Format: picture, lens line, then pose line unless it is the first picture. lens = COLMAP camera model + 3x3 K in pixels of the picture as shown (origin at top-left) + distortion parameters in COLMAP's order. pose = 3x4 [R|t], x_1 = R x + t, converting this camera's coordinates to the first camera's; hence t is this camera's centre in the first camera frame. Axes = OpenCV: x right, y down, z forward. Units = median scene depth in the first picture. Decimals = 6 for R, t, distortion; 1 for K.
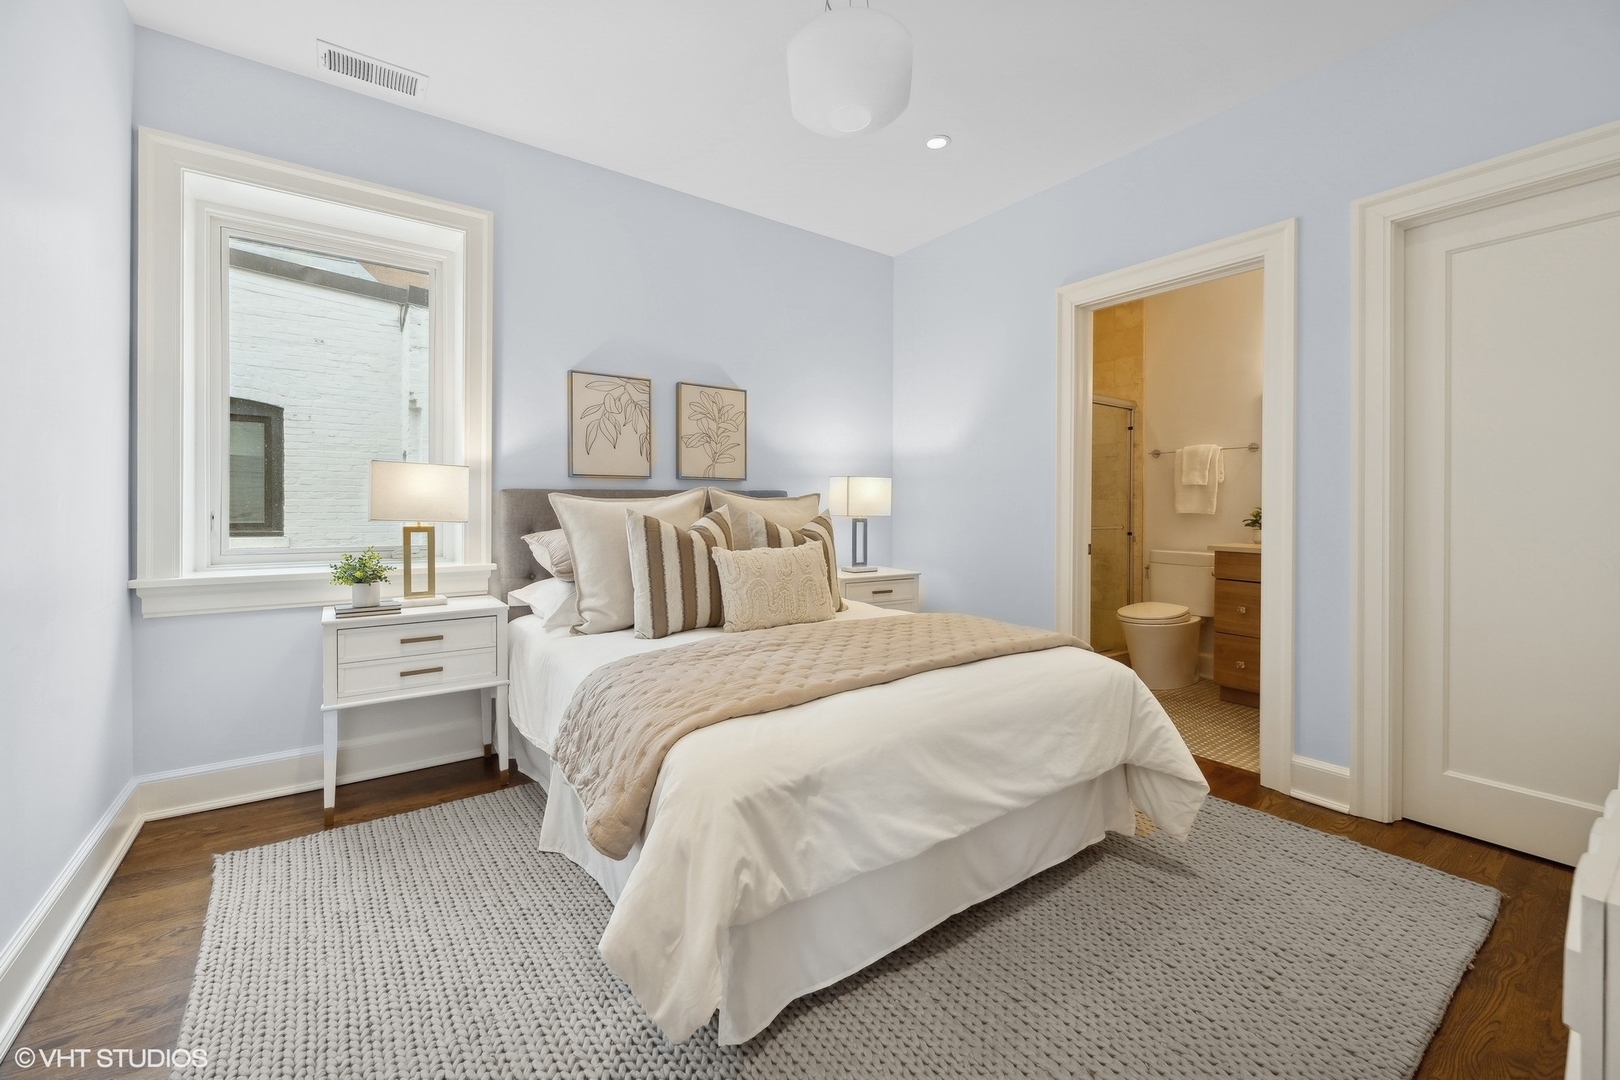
lens RADIAL K [[658.1, 0, 806.6], [0, 658.1, 537.3], [0, 0, 1]] dist [0.000012, -0.000482]
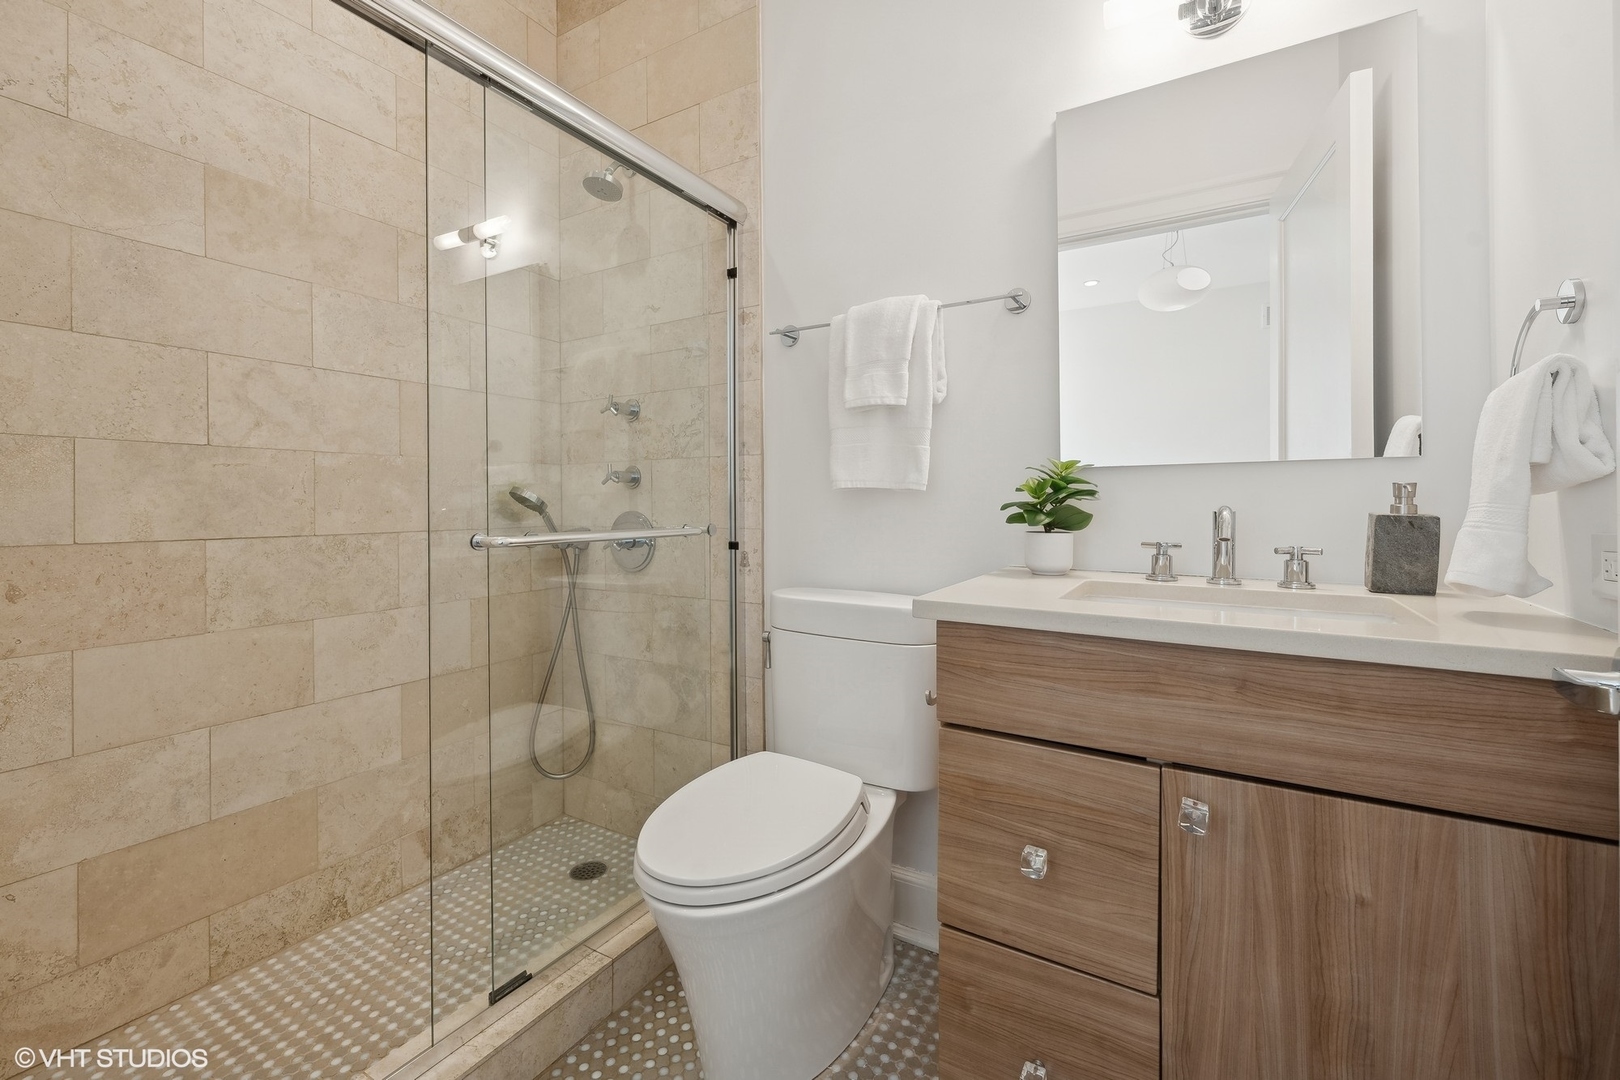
lens RADIAL K [[697.2, 0, 810.6], [0, 697.2, 535.3], [0, 0, 1]] dist [-0.000083, -0.000004]
pose [[0.915621, -0.007533, 0.401971, 0.395681], [0.011506, 0.999906, -0.007469, -0.008309], [-0.401877, 0.011464, 0.915622, 0.653619]]
